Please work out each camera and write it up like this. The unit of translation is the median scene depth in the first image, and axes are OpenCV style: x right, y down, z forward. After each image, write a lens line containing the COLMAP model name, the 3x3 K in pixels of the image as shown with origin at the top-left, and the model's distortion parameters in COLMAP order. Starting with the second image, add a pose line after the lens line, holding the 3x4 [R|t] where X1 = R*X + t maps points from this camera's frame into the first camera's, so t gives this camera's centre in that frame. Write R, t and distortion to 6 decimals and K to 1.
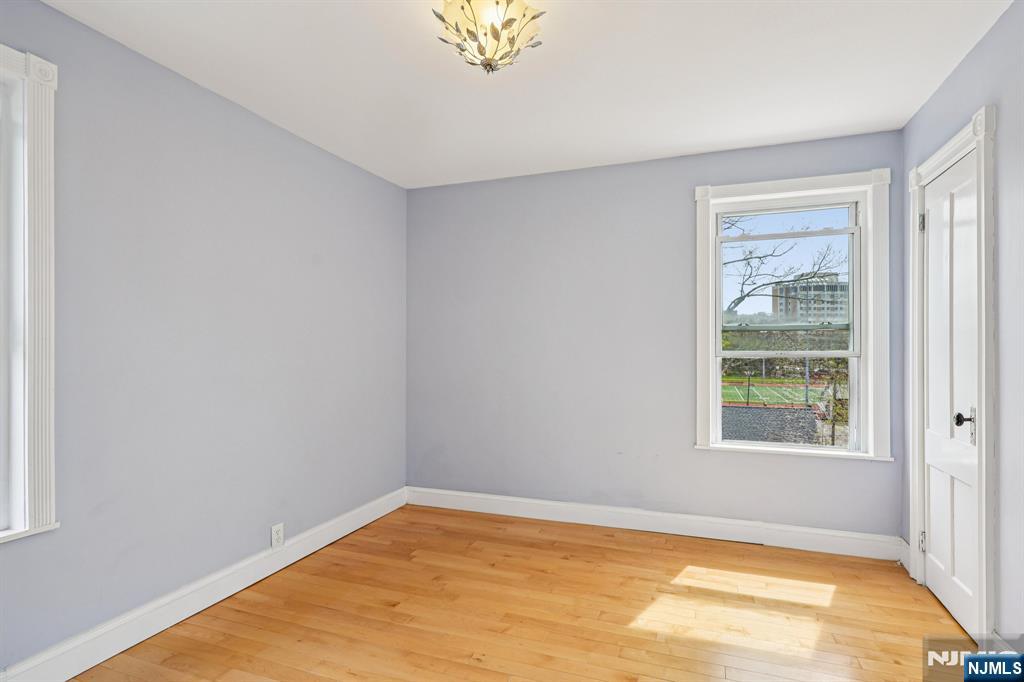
lens RADIAL K [[530.9, 0, 514.6], [0, 530.9, 343.1], [0, 0, 1]] dist [0.000576, -0.000062]
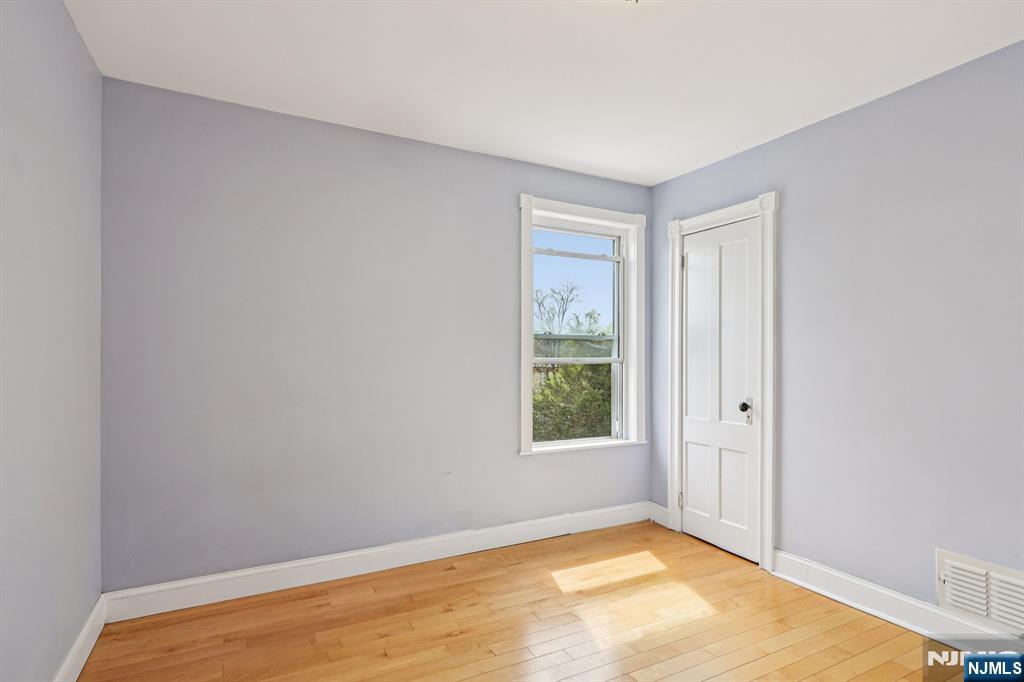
lens RADIAL K [[530.9, 0, 527.3], [0, 530.9, 352.0], [0, 0, 1]] dist [0.000576, -0.000062]
pose [[0.653531, 0.006740, 0.756870, -0.432723], [-0.013886, 0.999899, 0.003085, 0.000616], [-0.756772, -0.012526, 0.653558, 0.359599]]
